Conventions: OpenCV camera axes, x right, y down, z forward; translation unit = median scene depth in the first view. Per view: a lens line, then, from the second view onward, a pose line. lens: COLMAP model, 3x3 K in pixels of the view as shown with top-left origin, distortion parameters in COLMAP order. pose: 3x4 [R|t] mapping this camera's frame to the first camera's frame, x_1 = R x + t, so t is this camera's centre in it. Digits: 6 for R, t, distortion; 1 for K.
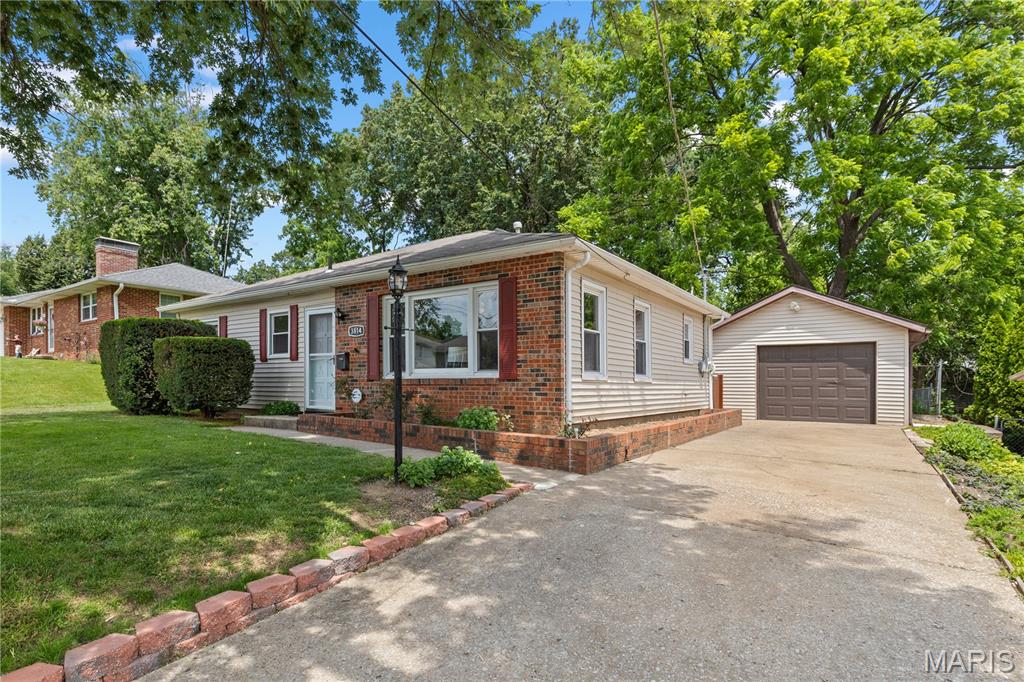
lens RADIAL K [[518.3, 0, 508.9], [0, 518.3, 372.8], [0, 0, 1]] dist [0.002364, 0.000218]
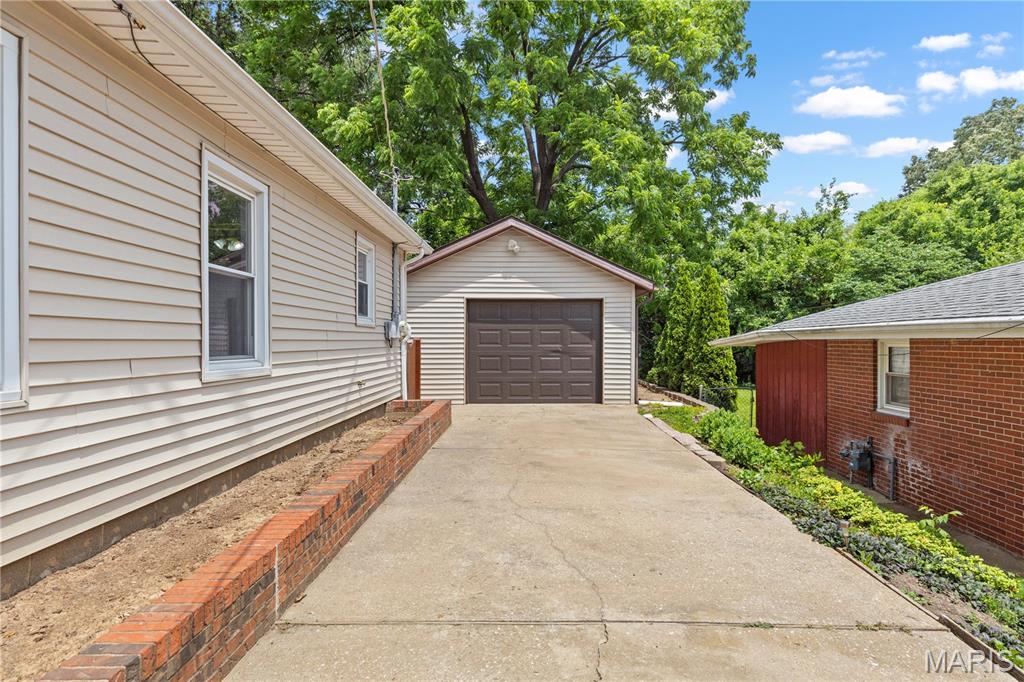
lens RADIAL K [[544.6, 0, 514.1], [0, 544.6, 335.3], [0, 0, 1]] dist [0.005856, -0.002236]
pose [[0.839455, 0.000634, 0.543429, 0.144350], [-0.009286, 0.999870, 0.013178, -0.014192], [-0.543350, -0.016109, 0.839352, 0.377282]]
